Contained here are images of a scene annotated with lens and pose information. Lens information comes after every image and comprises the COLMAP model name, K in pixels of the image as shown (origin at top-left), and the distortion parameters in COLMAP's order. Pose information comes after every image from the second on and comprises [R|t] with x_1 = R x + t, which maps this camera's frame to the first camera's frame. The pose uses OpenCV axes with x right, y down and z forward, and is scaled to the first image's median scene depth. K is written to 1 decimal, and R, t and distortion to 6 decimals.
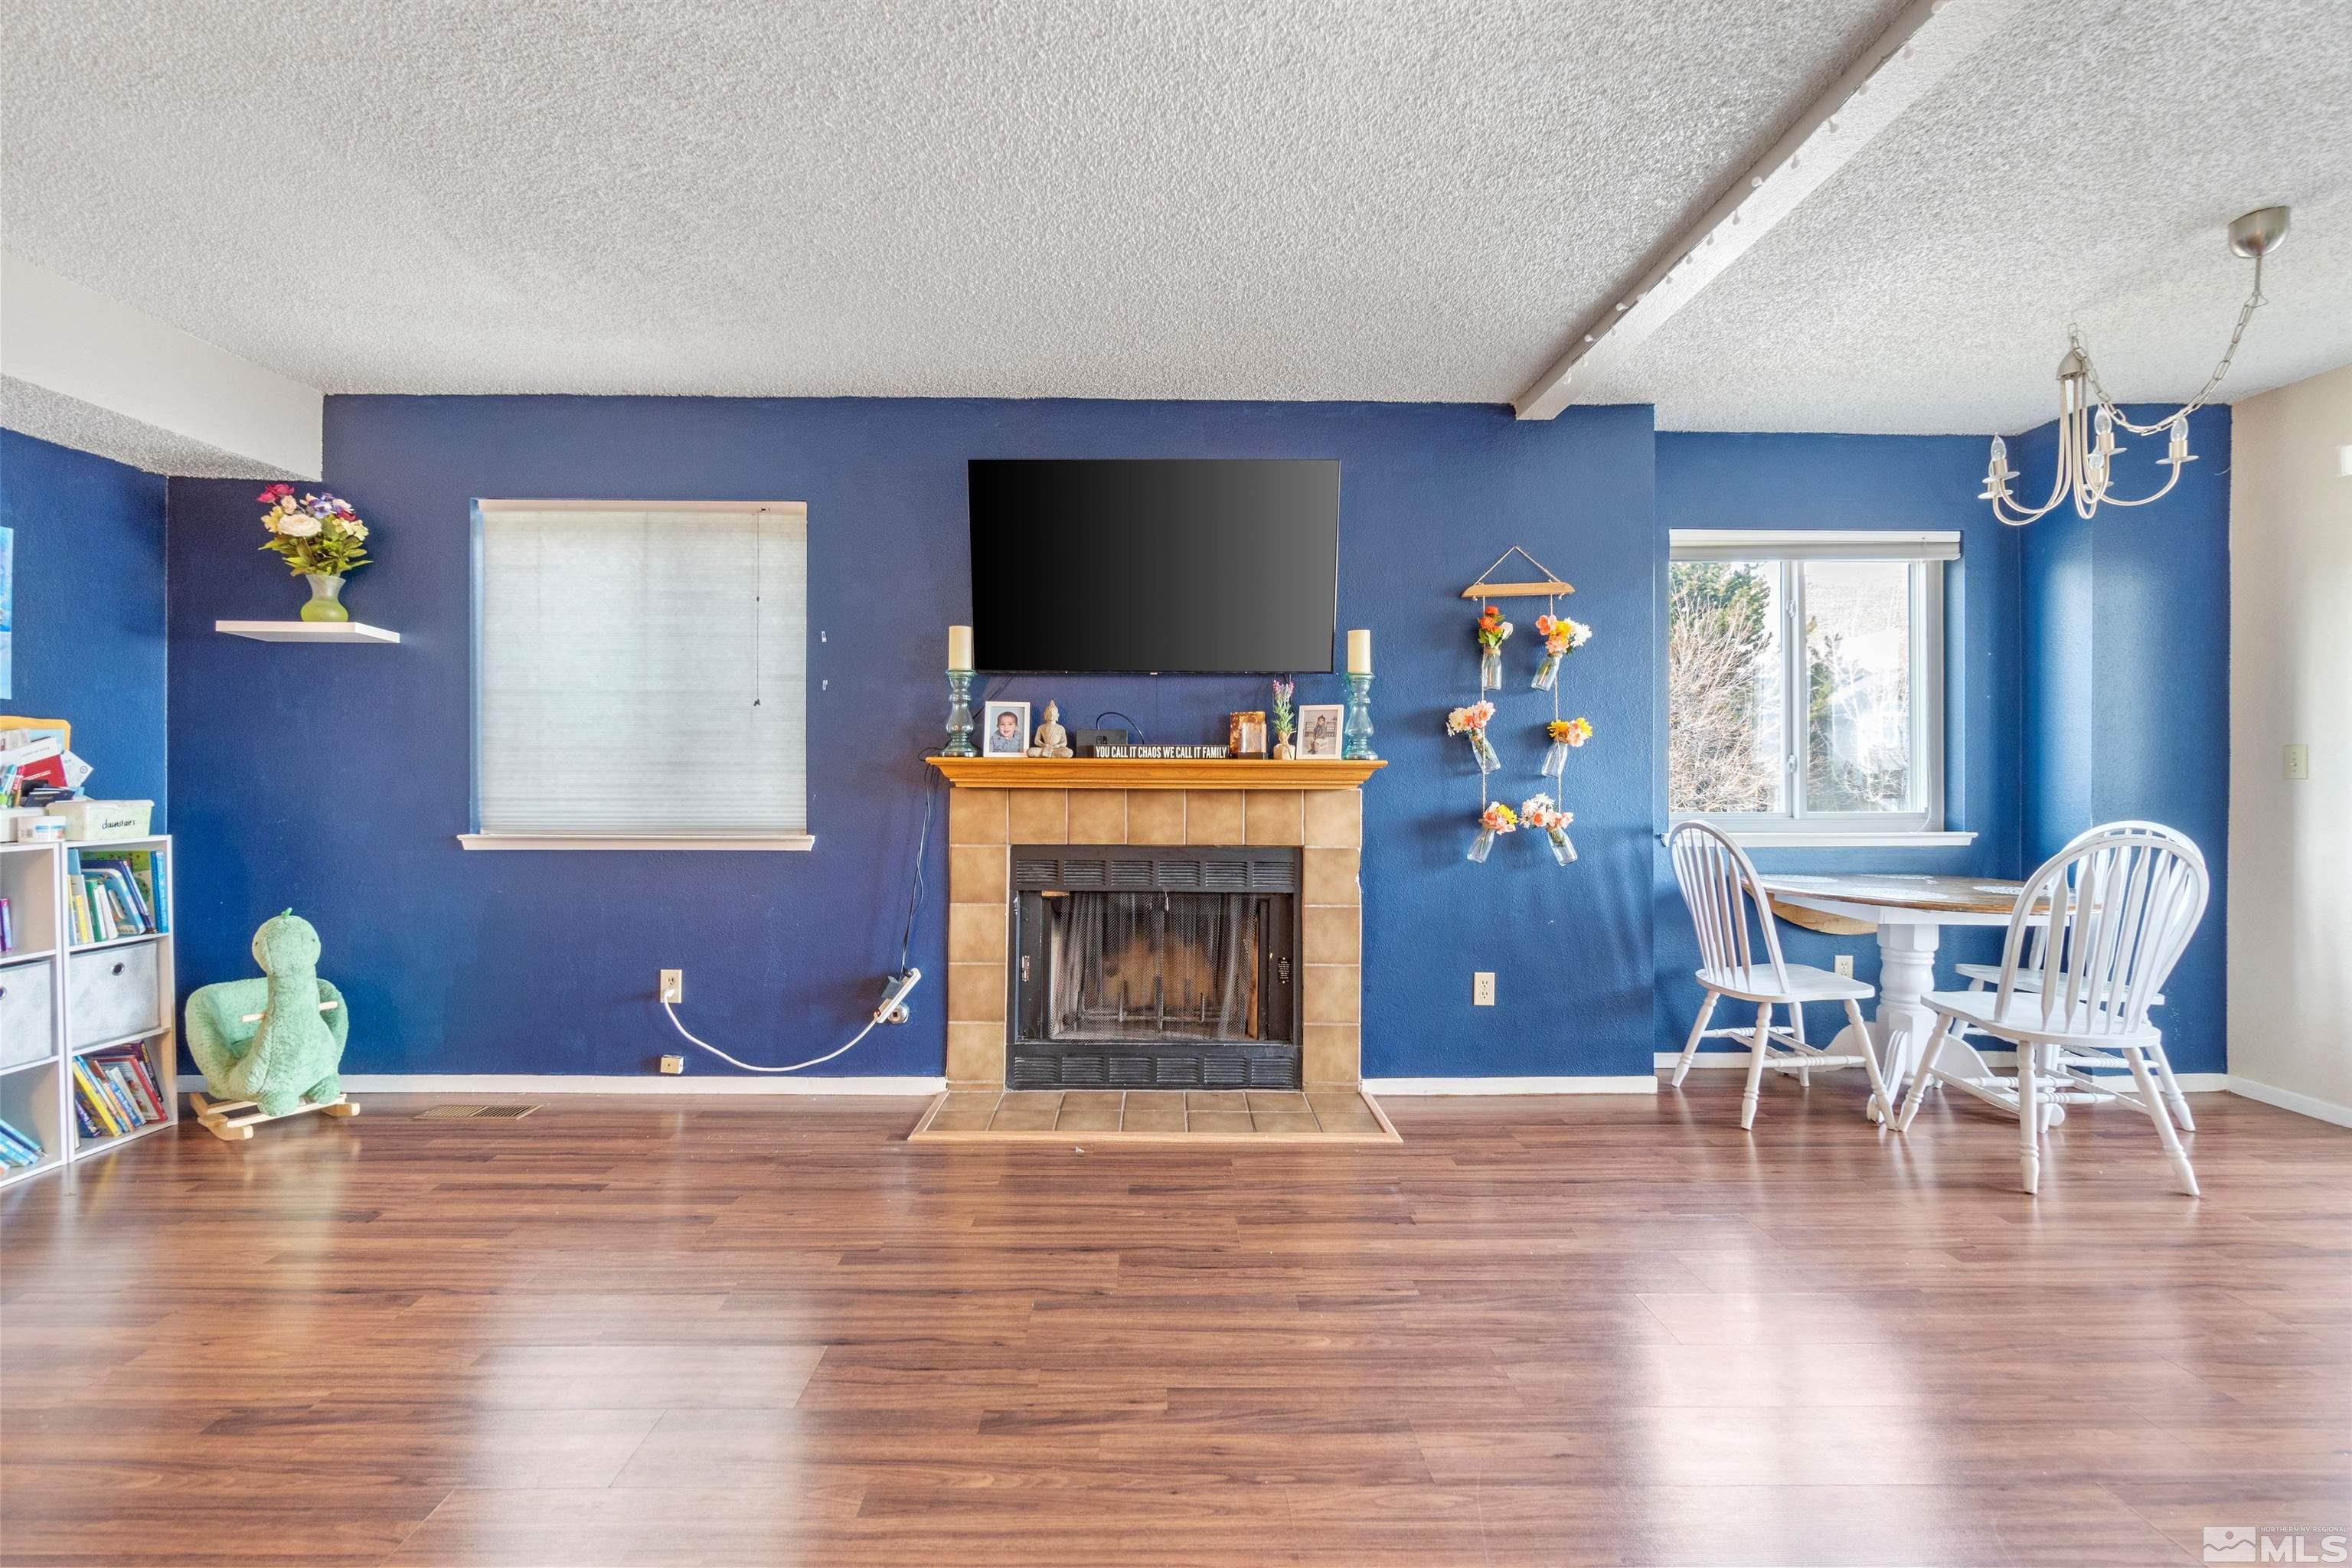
lens RADIAL K [[1013.2, 0, 1156.4], [0, 1013.2, 770.2], [0, 0, 1]] dist [-0.005825, 0.000572]
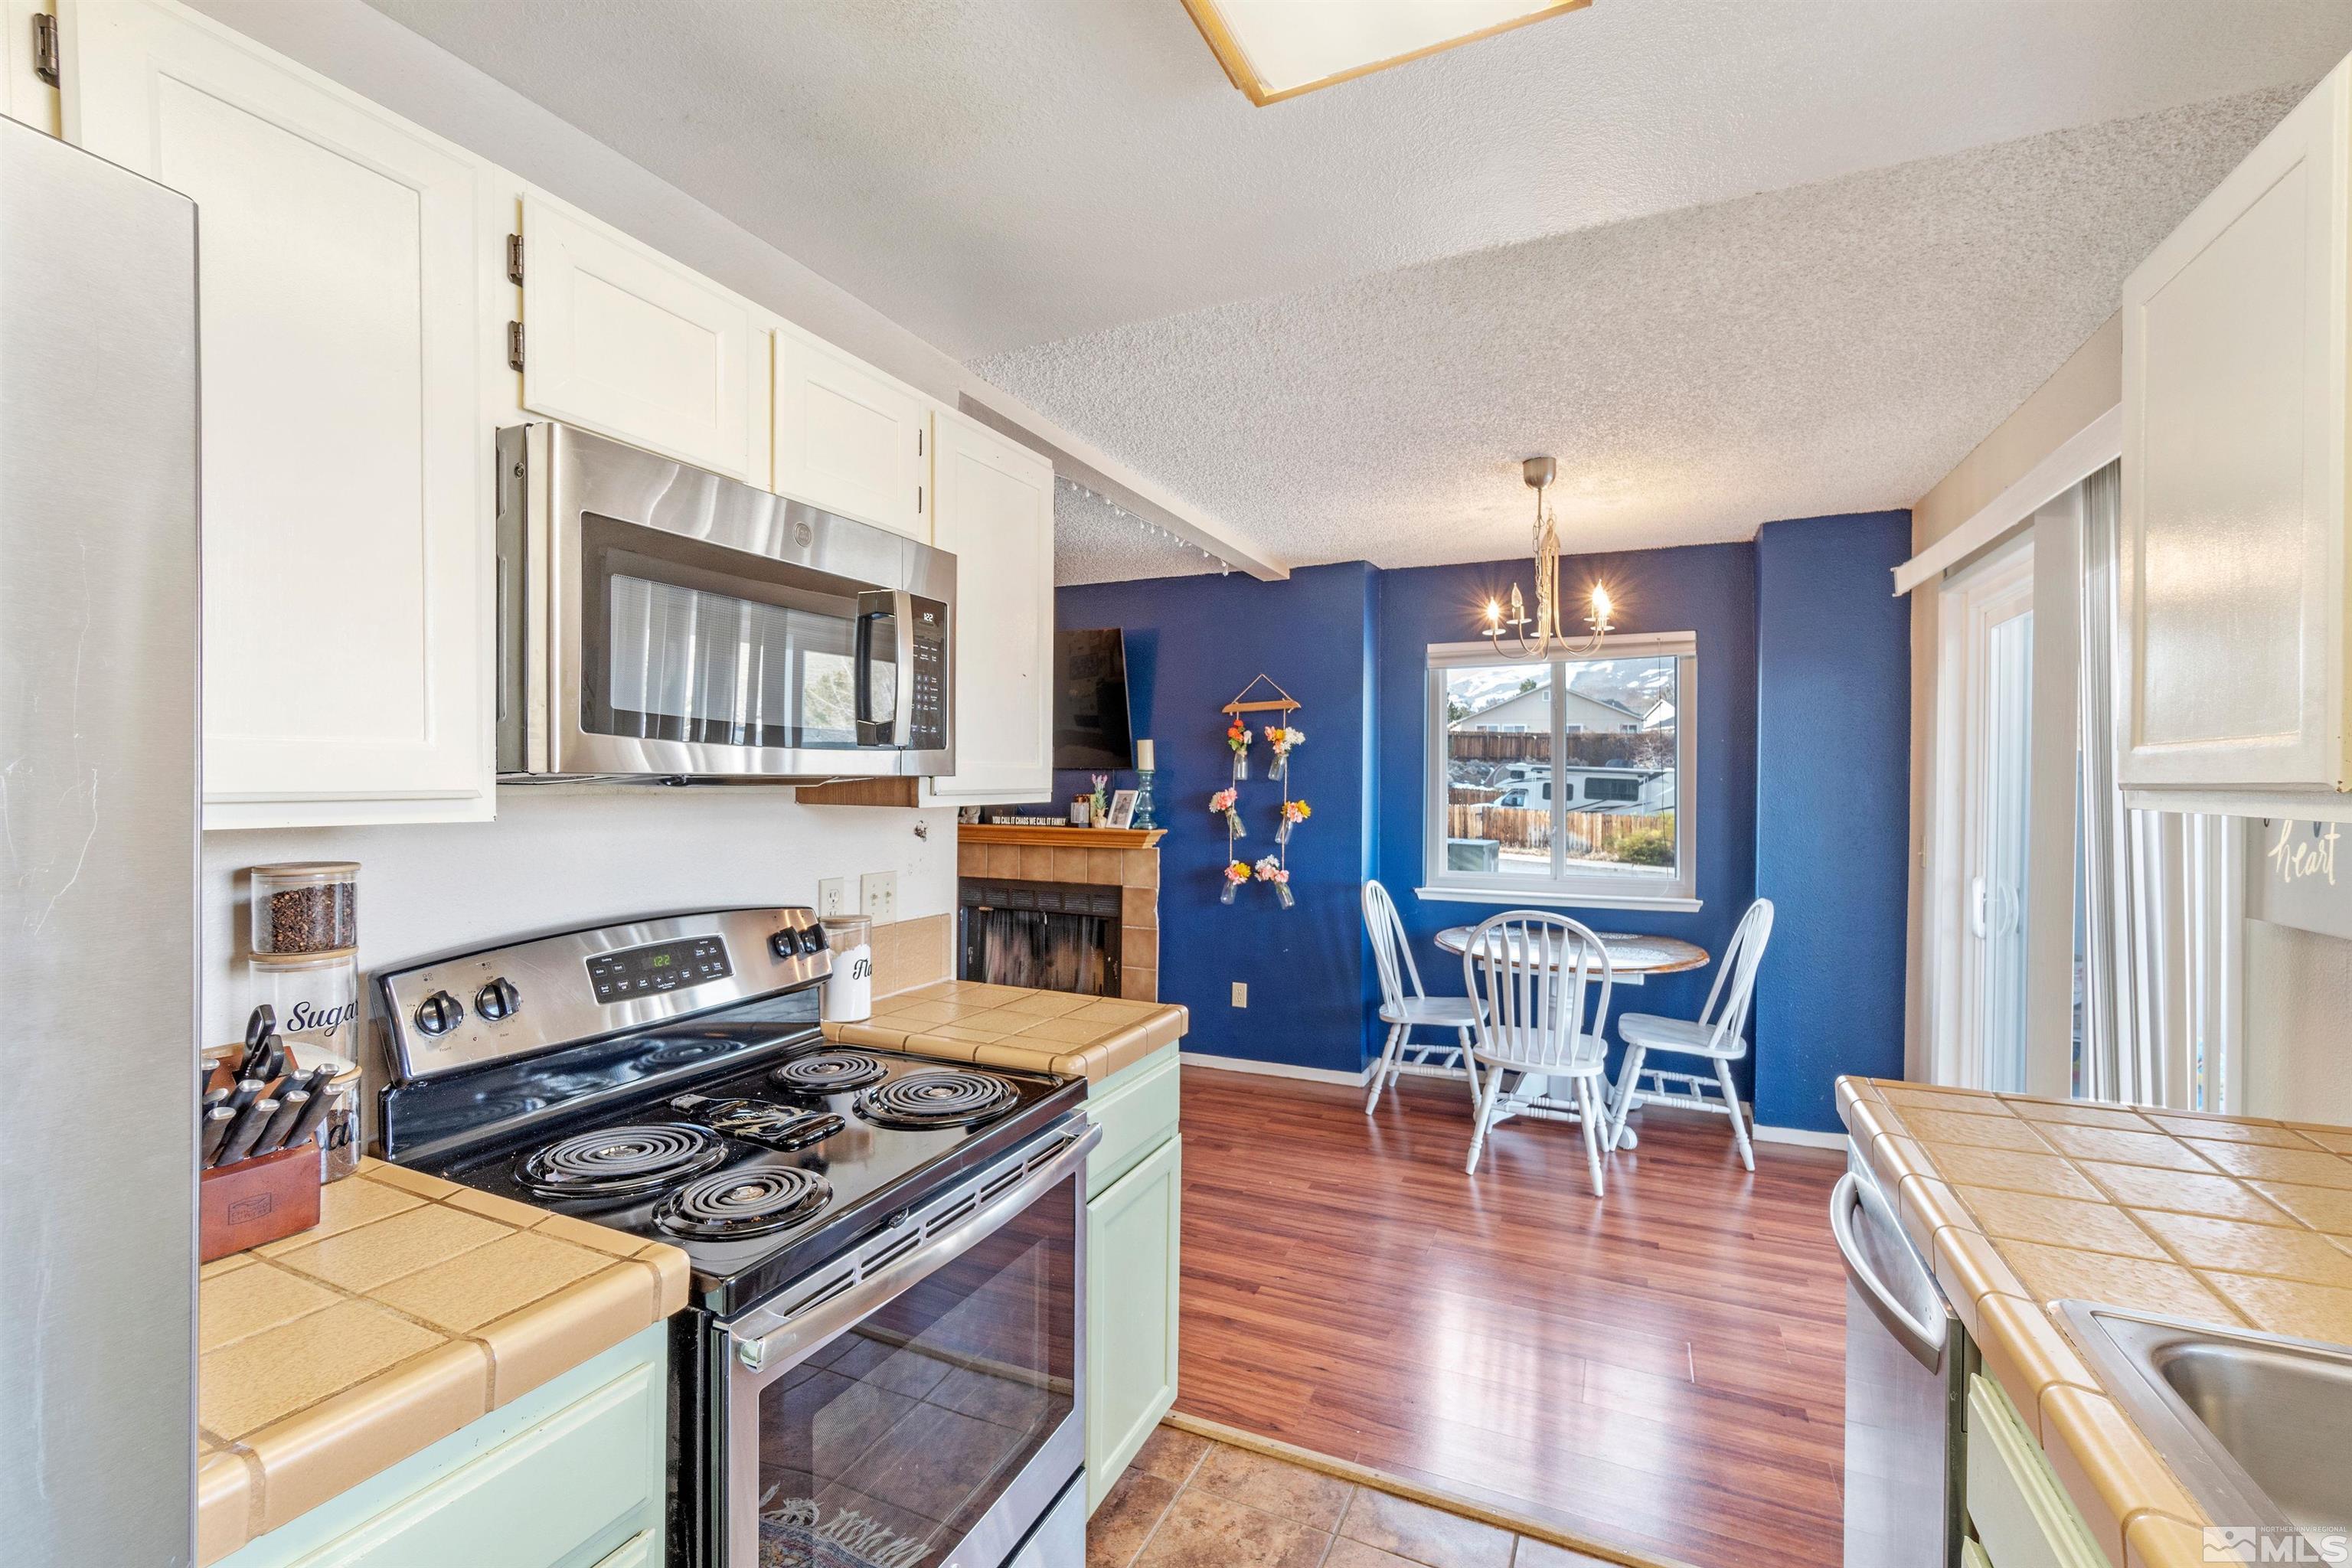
lens RADIAL K [[1013.2, 0, 1163.8], [0, 1013.2, 786.3], [0, 0, 1]] dist [-0.005825, 0.000572]
pose [[0.902568, 0.005307, -0.430514, 0.853335], [0.001180, 0.999890, 0.014801, -0.093380], [0.430545, -0.013867, 0.902462, -0.305523]]
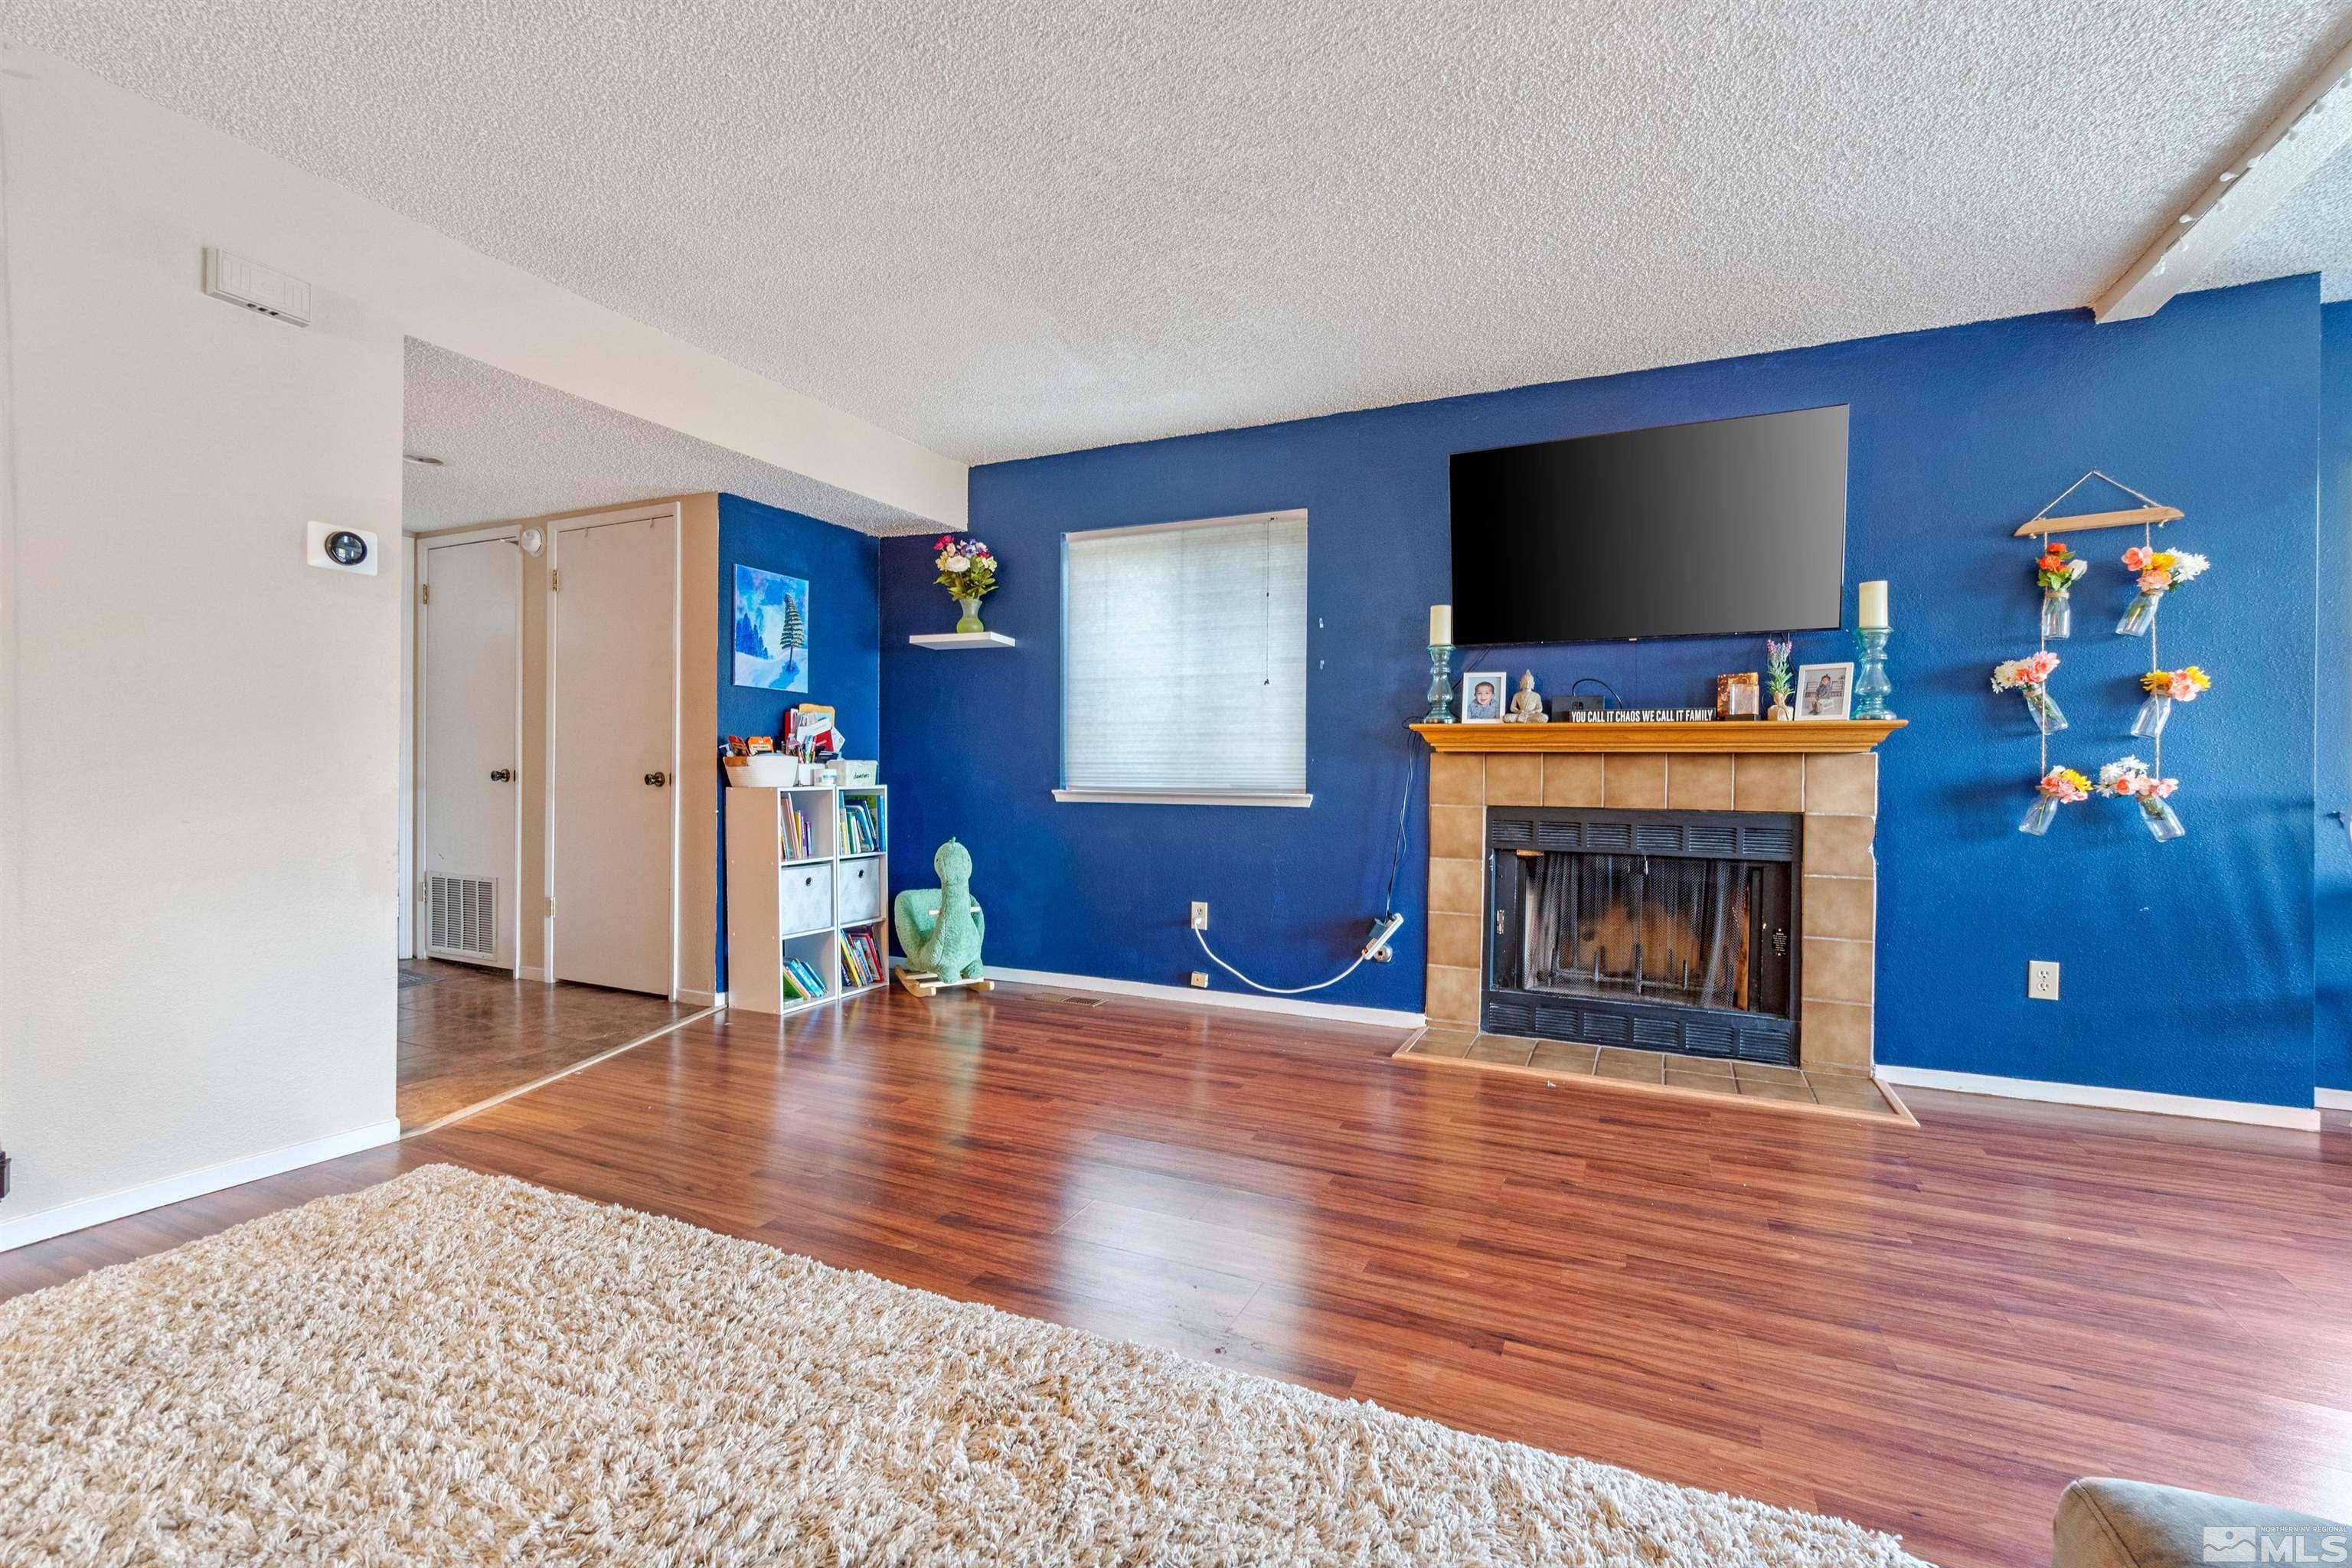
lens RADIAL K [[1013.2, 0, 1163.6], [0, 1013.2, 778.6], [0, 0, 1]] dist [-0.005825, 0.000572]
pose [[0.899505, 0.007212, -0.436851, 0.018333], [-0.002484, 0.999932, 0.011394, 0.034486], [0.436903, -0.009164, 0.899462, -0.128474]]
